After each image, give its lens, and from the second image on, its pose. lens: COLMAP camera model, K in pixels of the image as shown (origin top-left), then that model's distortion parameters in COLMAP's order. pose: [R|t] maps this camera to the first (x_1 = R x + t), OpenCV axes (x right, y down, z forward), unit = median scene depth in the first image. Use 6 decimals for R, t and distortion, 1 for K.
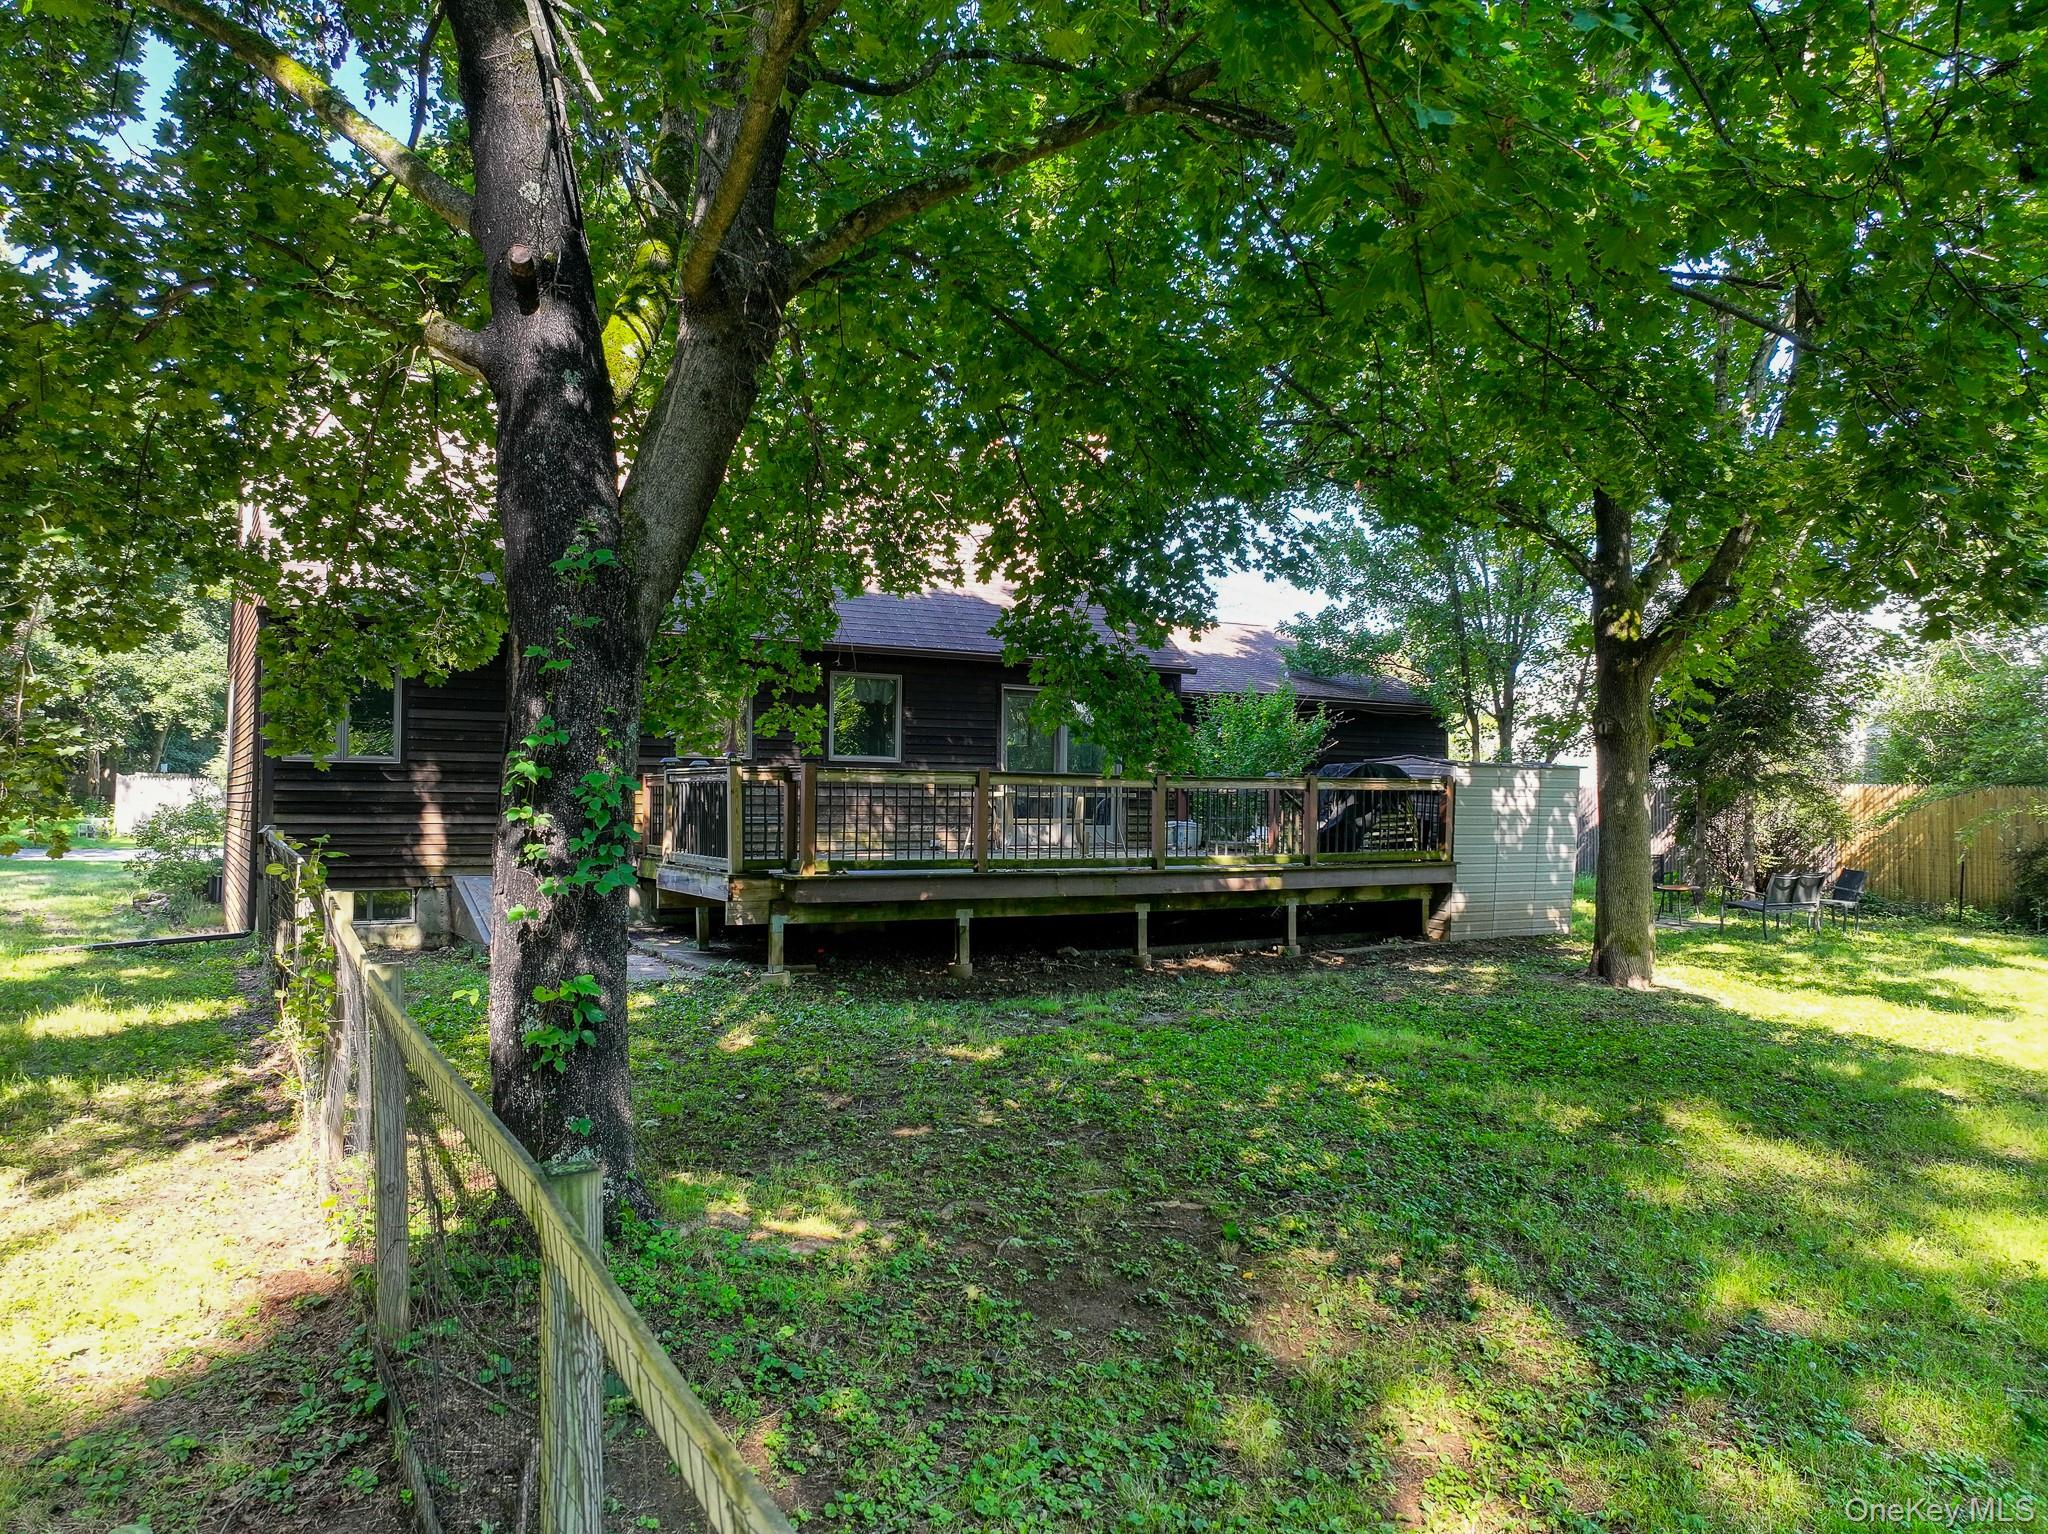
lens RADIAL K [[1444.3, 0, 1024.0], [0, 1444.3, 767.0], [0, 0, 1]] dist [0.001052, 0.000425]
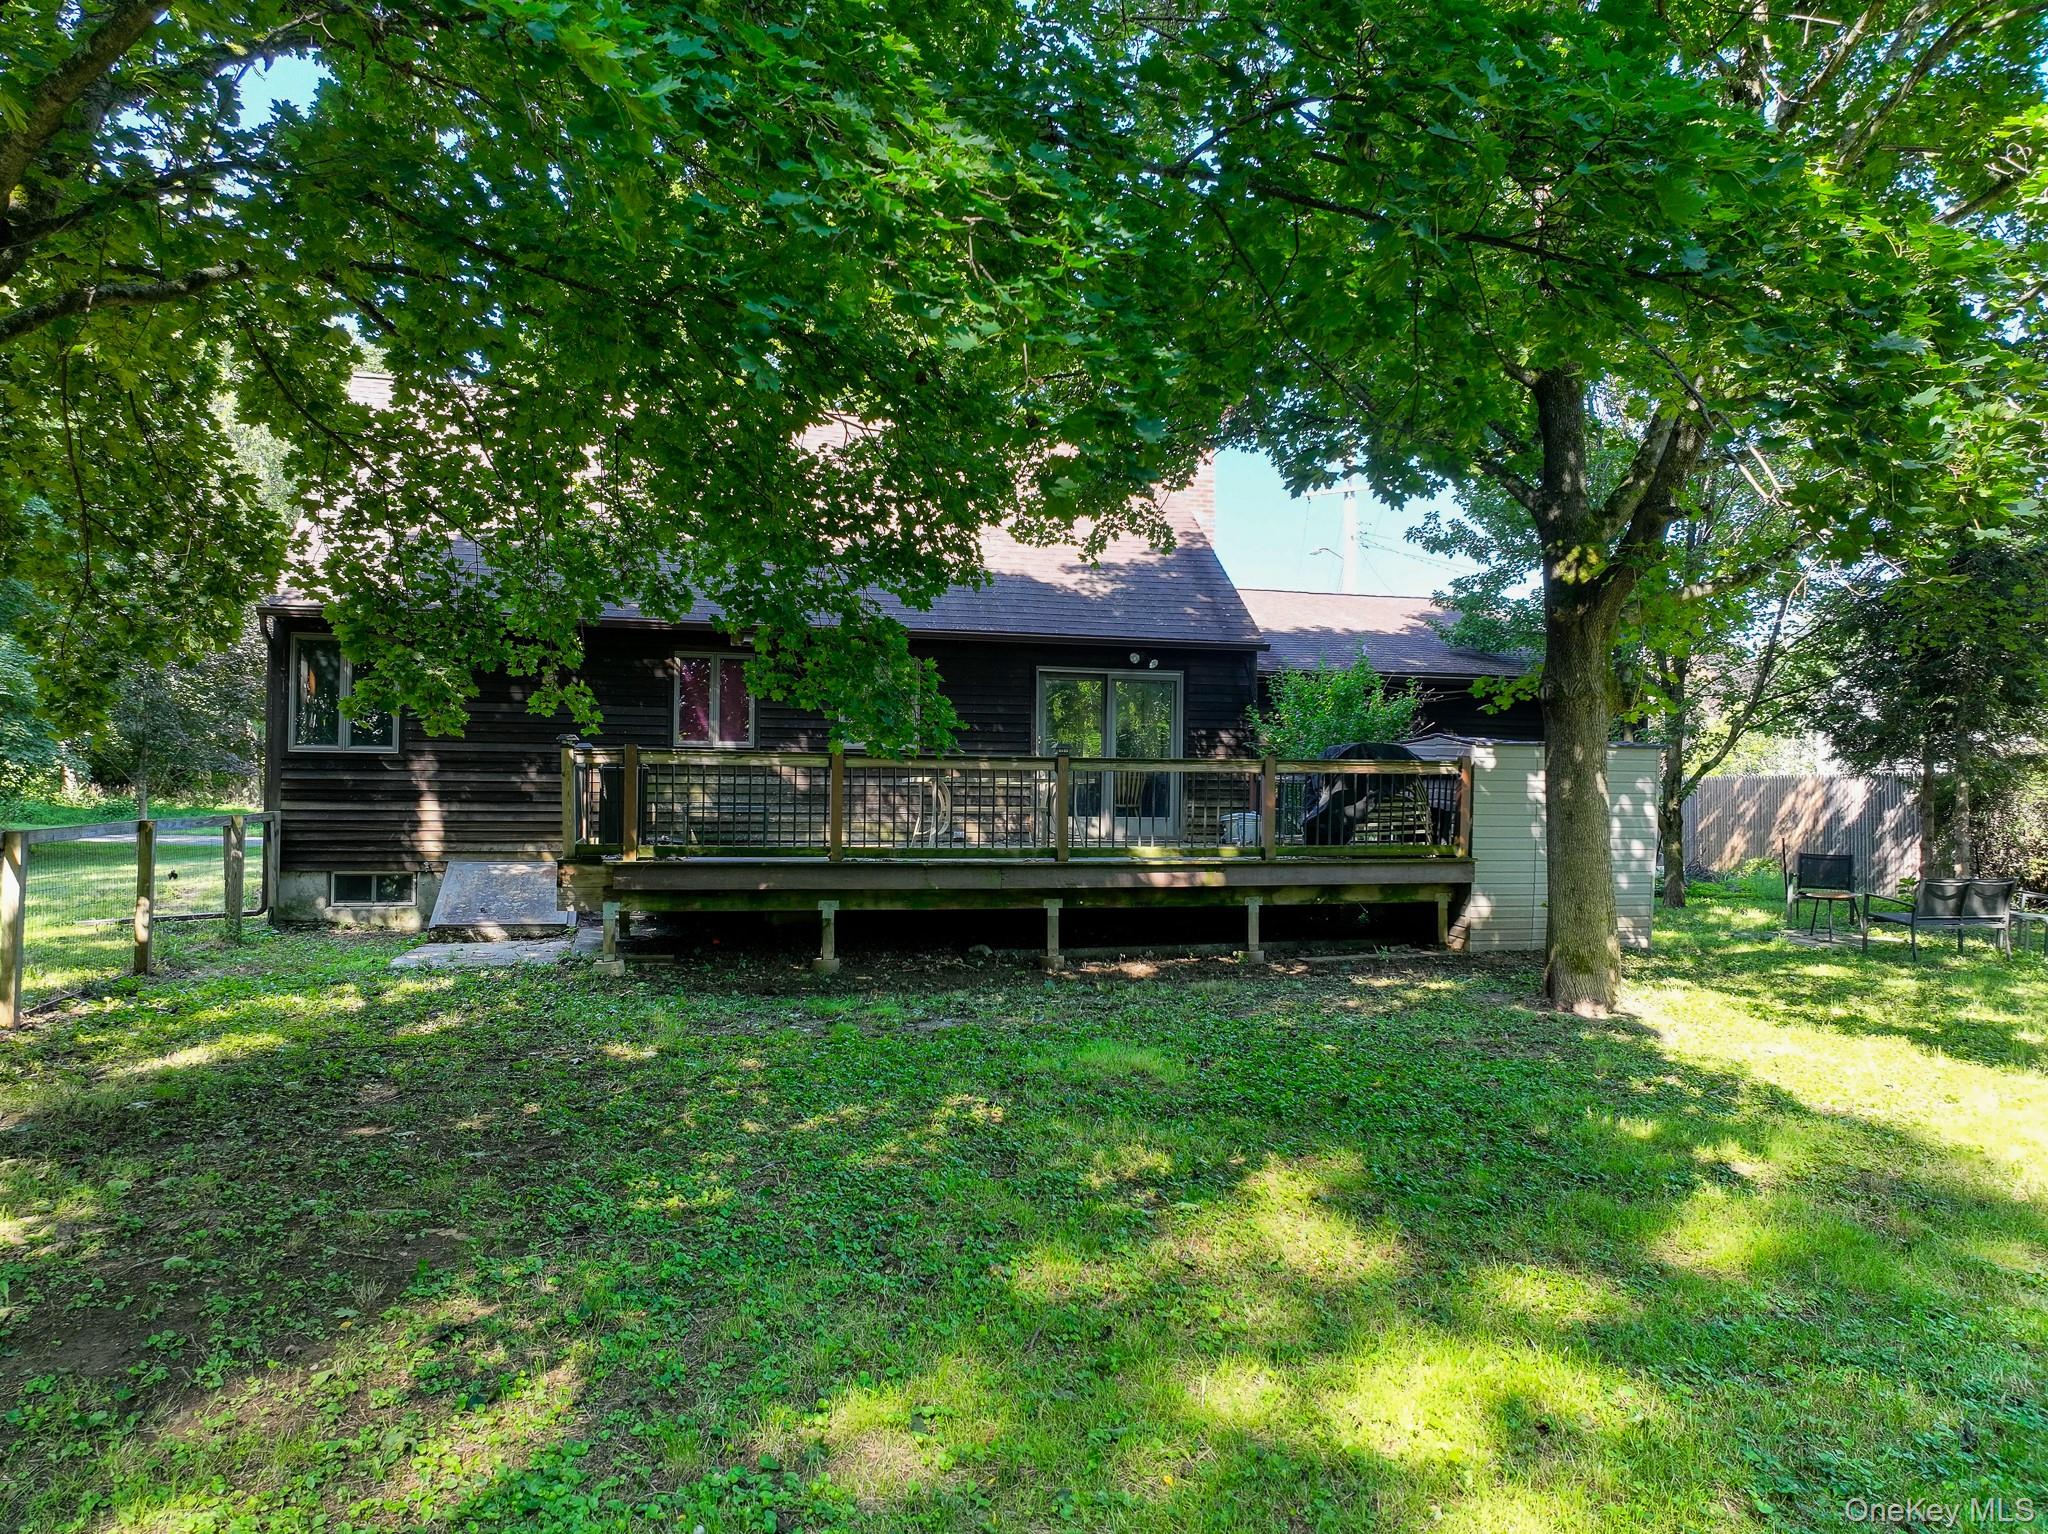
lens RADIAL K [[1444.3, 0, 1024.0], [0, 1444.3, 767.0], [0, 0, 1]] dist [0.001052, 0.000425]
pose [[0.961036, -0.006961, -0.276336, 0.294046], [0.006428, 0.999975, -0.002832, 0.013263], [0.276349, 0.000945, 0.961057, 0.117559]]
